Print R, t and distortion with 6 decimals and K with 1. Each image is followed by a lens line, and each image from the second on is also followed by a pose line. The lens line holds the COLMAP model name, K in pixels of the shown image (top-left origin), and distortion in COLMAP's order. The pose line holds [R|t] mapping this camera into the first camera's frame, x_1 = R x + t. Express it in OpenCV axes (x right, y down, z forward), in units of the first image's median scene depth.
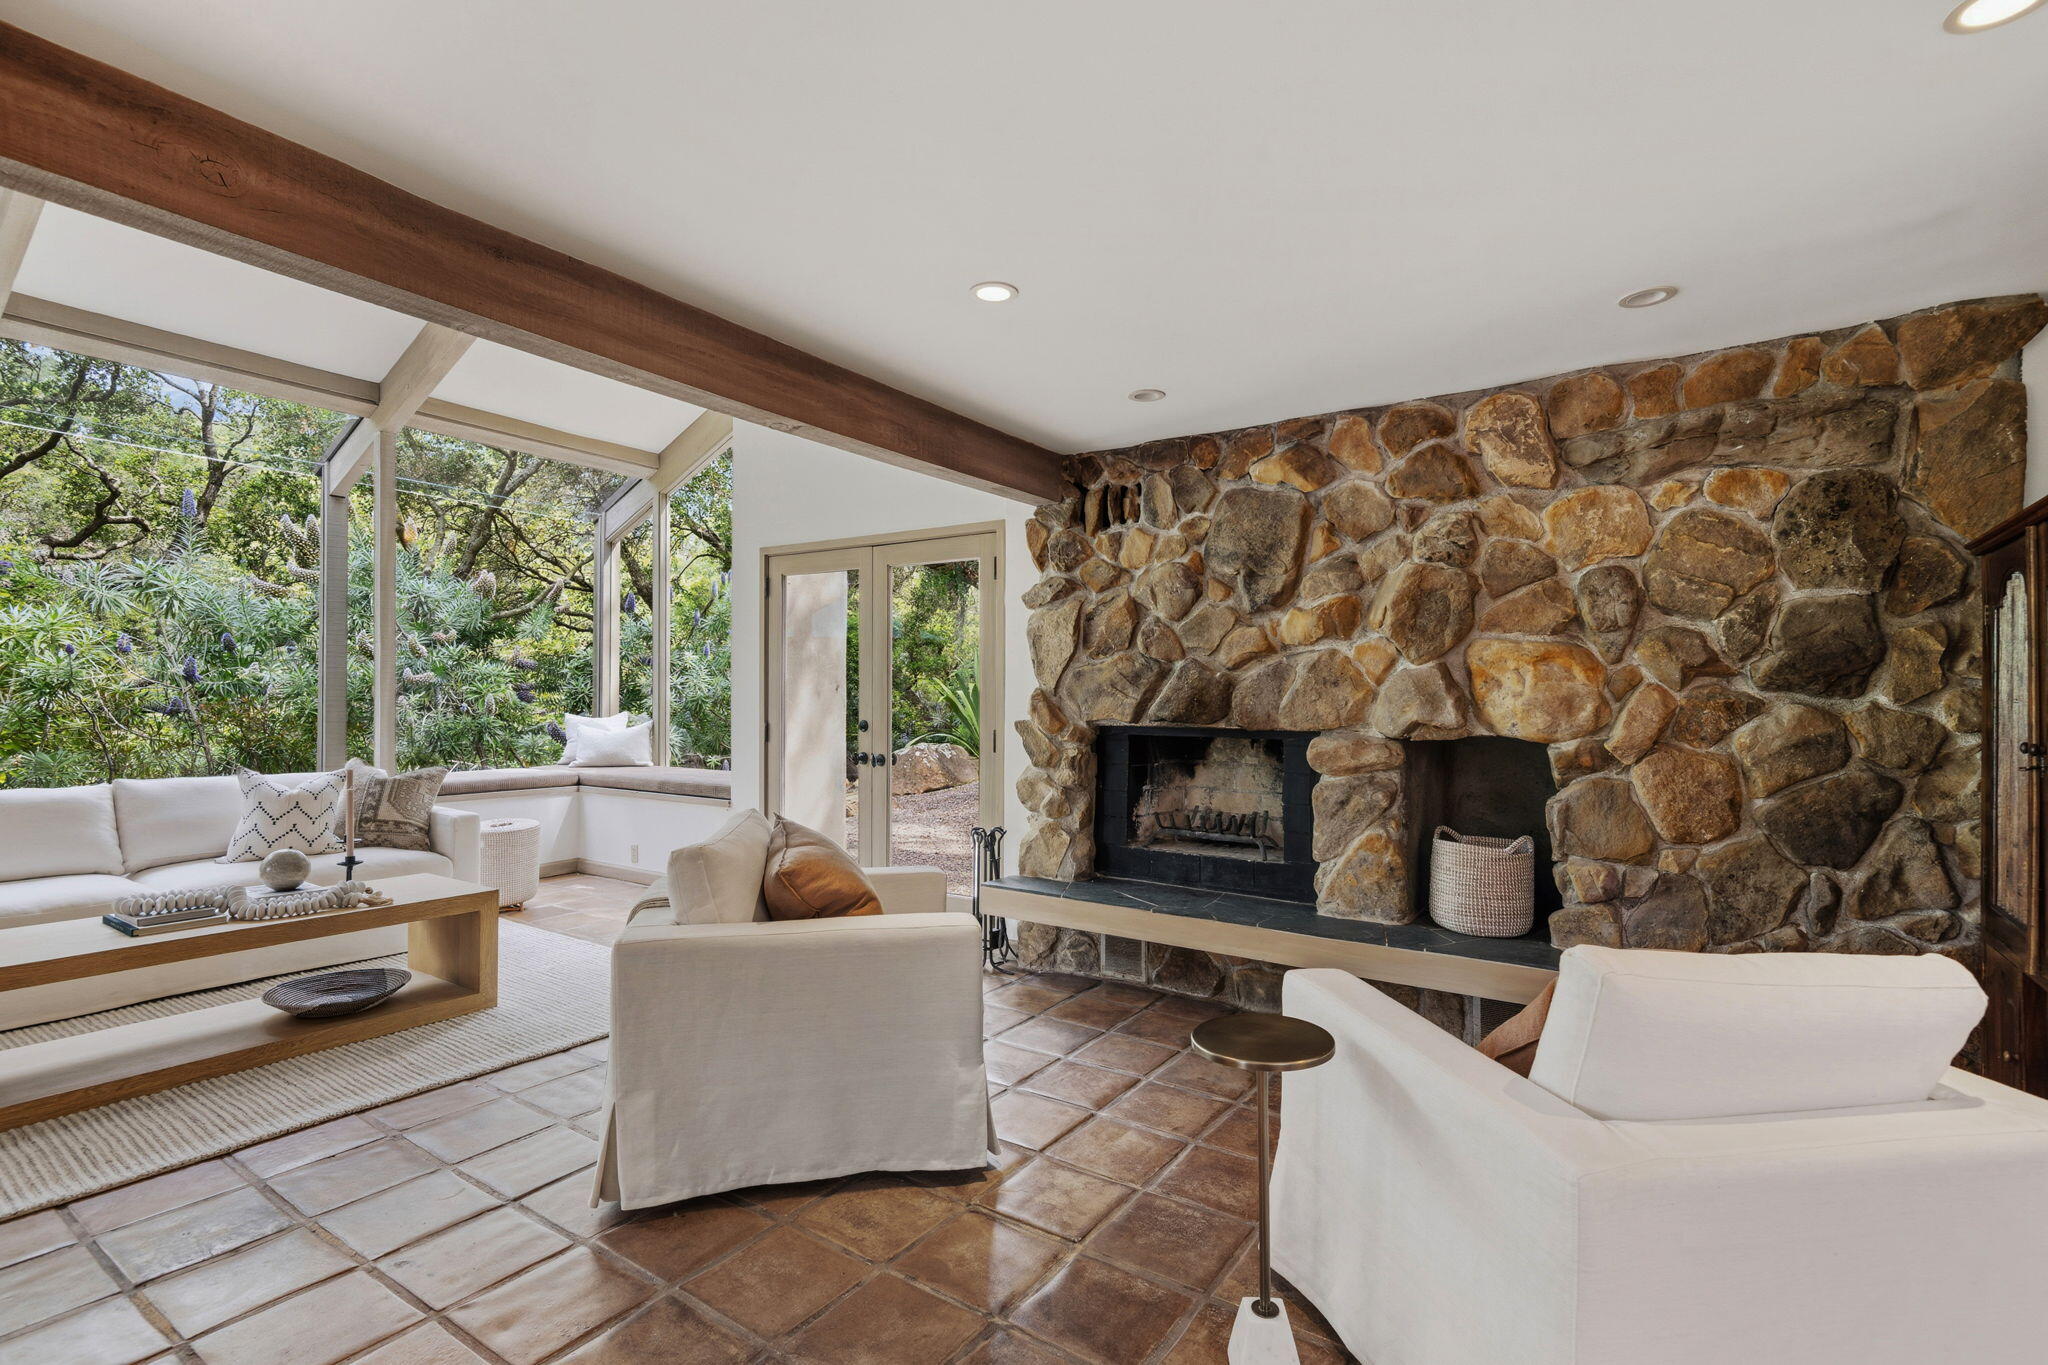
lens RADIAL K [[941.7, 0, 1027.6], [0, 941.7, 701.7], [0, 0, 1]] dist [0.006244, -0.004049]
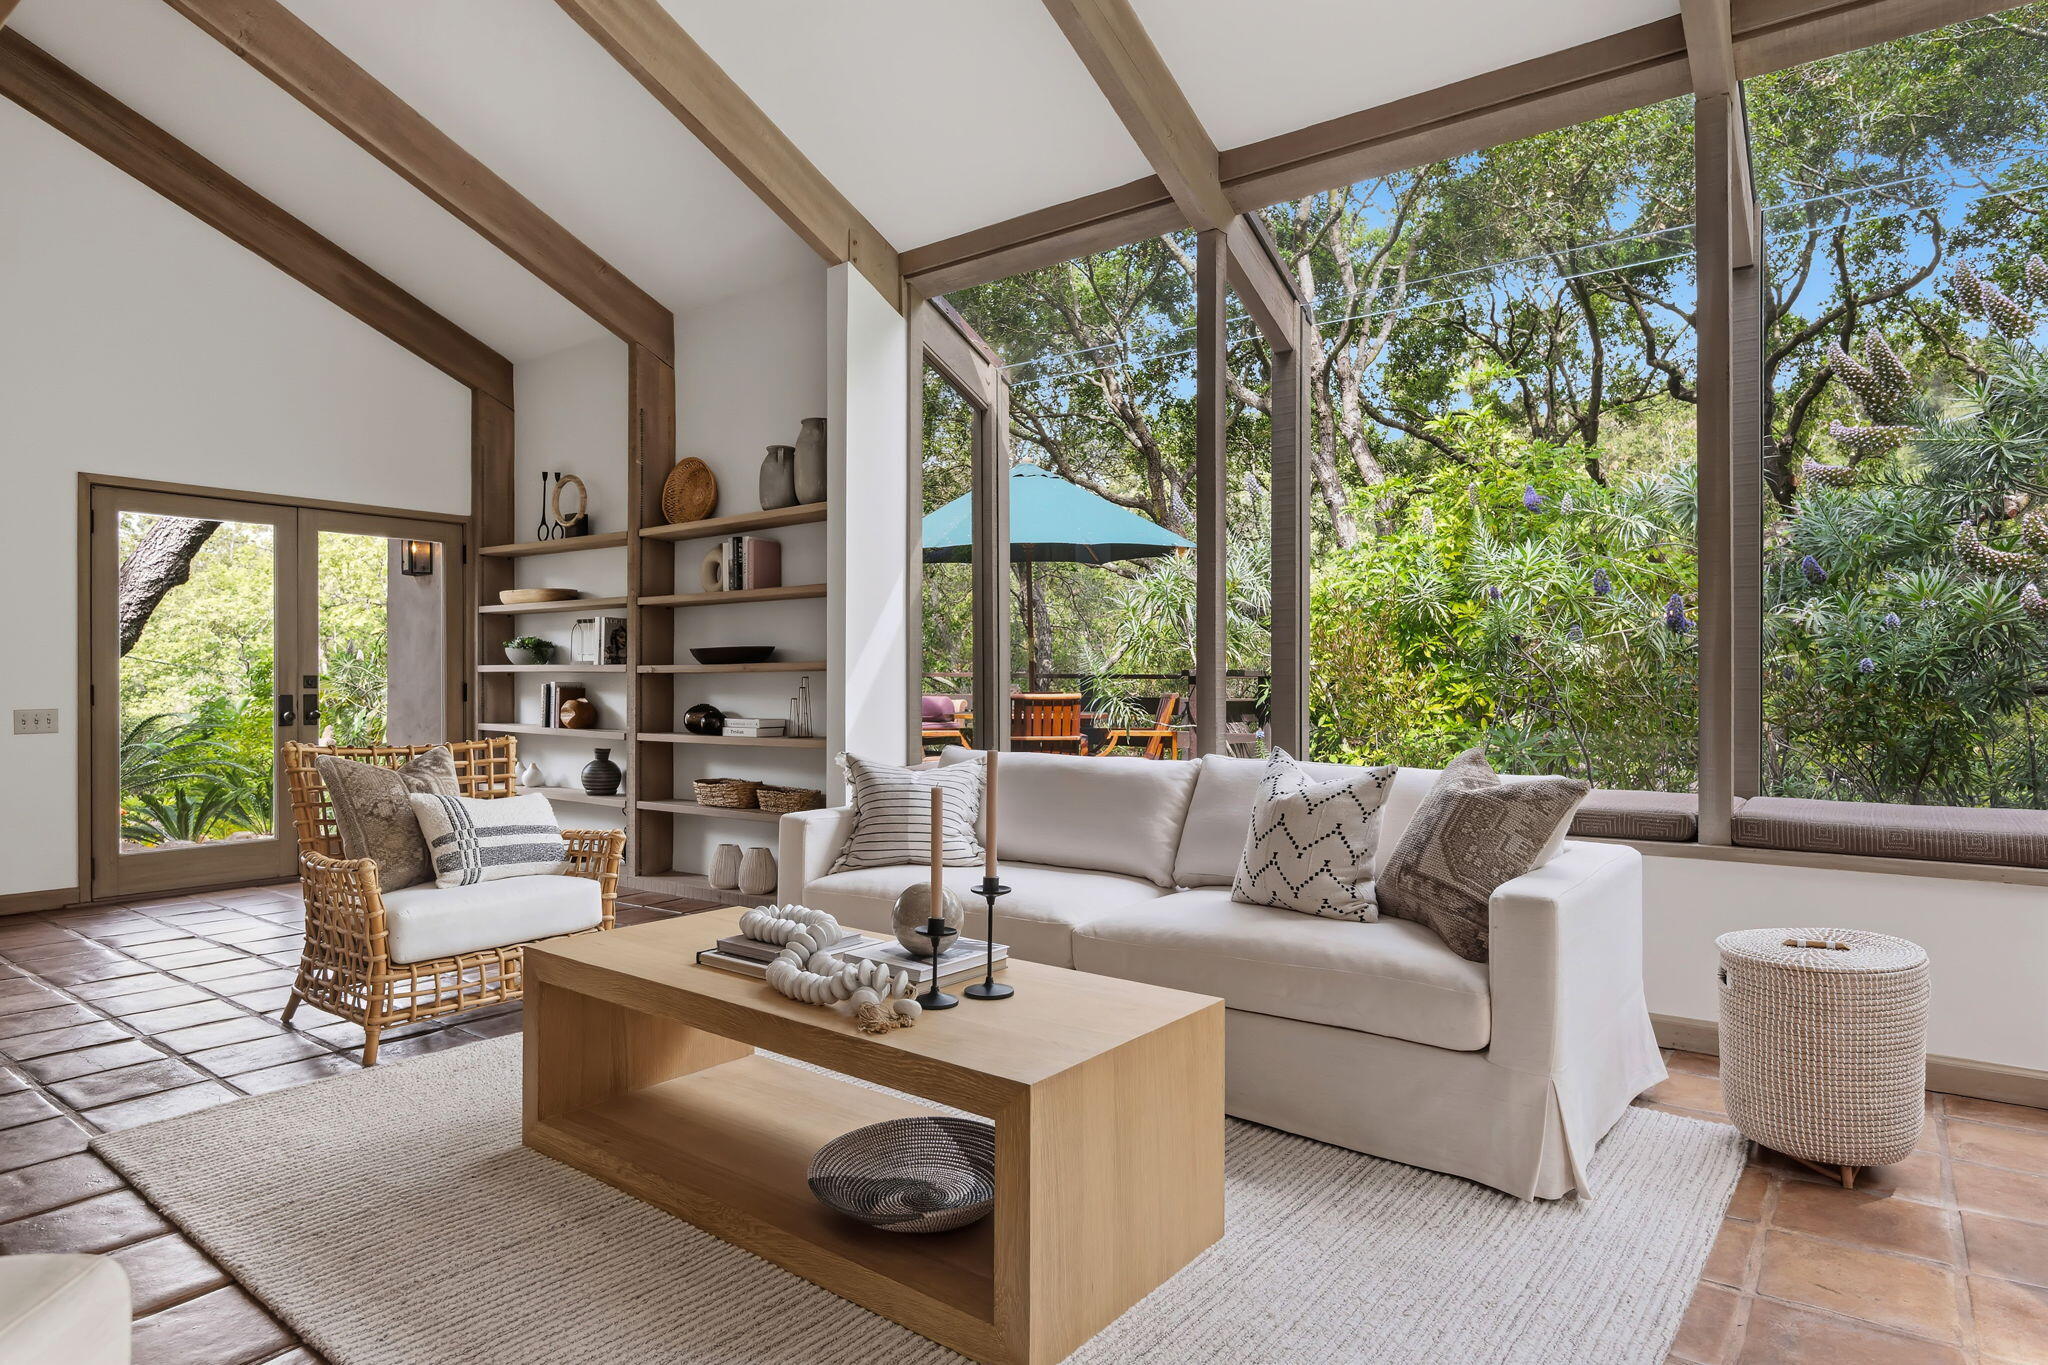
lens RADIAL K [[1158.9, 0, 1022.4], [0, 1158.9, 678.7], [0, 0, 1]] dist [-0.001323, -0.001223]
pose [[-0.059198, -0.010687, -0.998189, -0.081908], [-0.003193, 0.999940, -0.010517, 0.036840], [0.998241, 0.002565, -0.059229, 0.999368]]
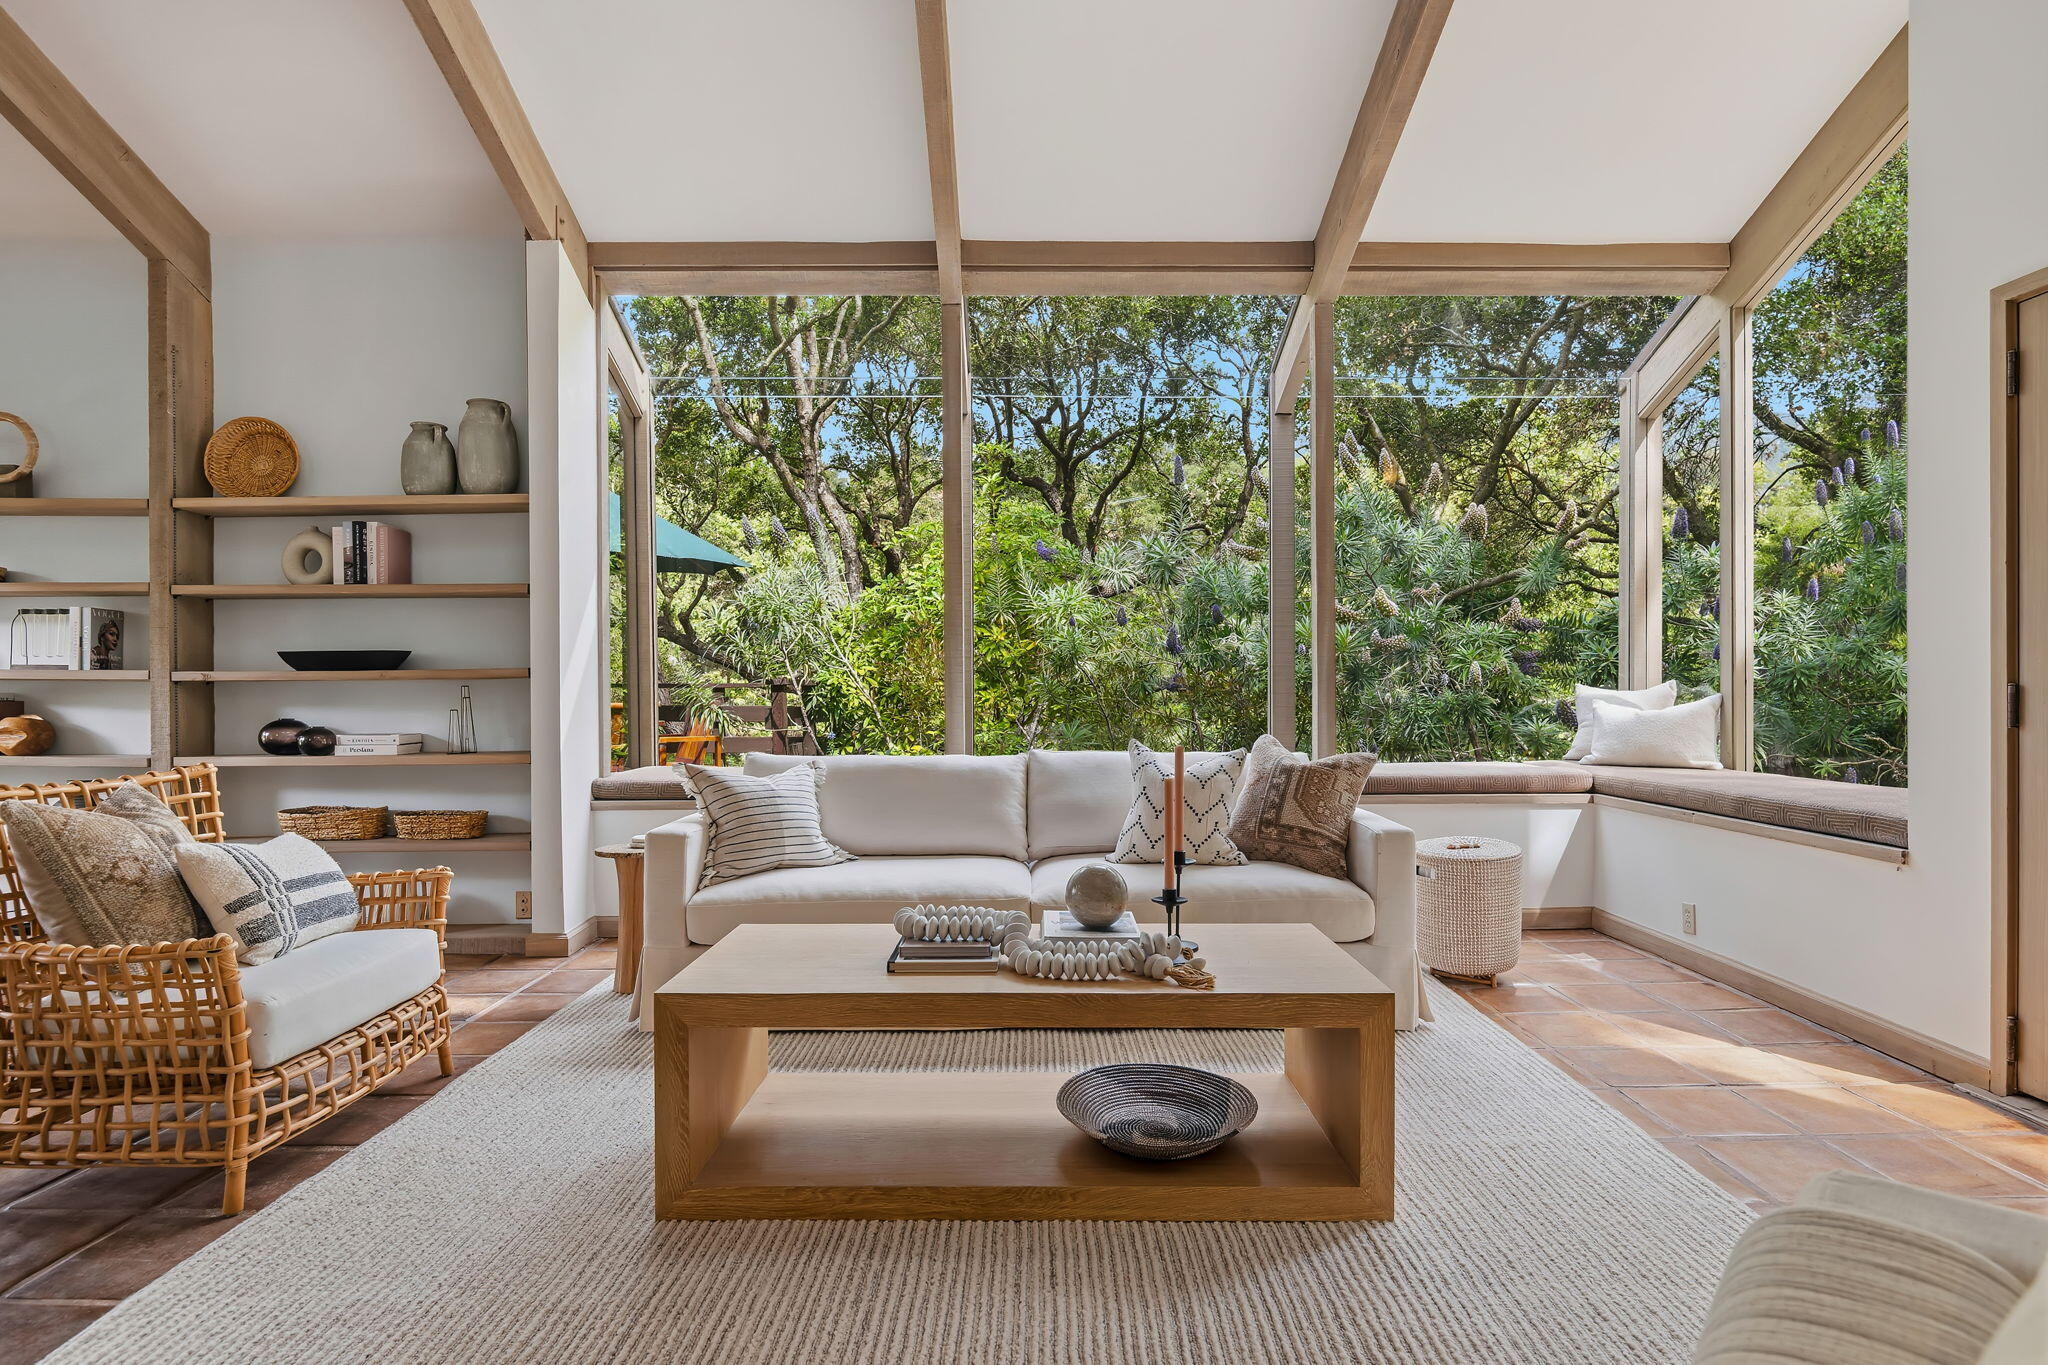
lens RADIAL K [[1021.9, 0, 1025.9], [0, 1021.9, 696.4], [0, 0, 1]] dist [-0.005517, -0.002234]
pose [[0.563323, -0.004457, -0.826225, -0.212555], [0.006304, 0.999980, -0.001096, 0.037763], [0.826213, -0.004591, 0.563340, 0.513786]]
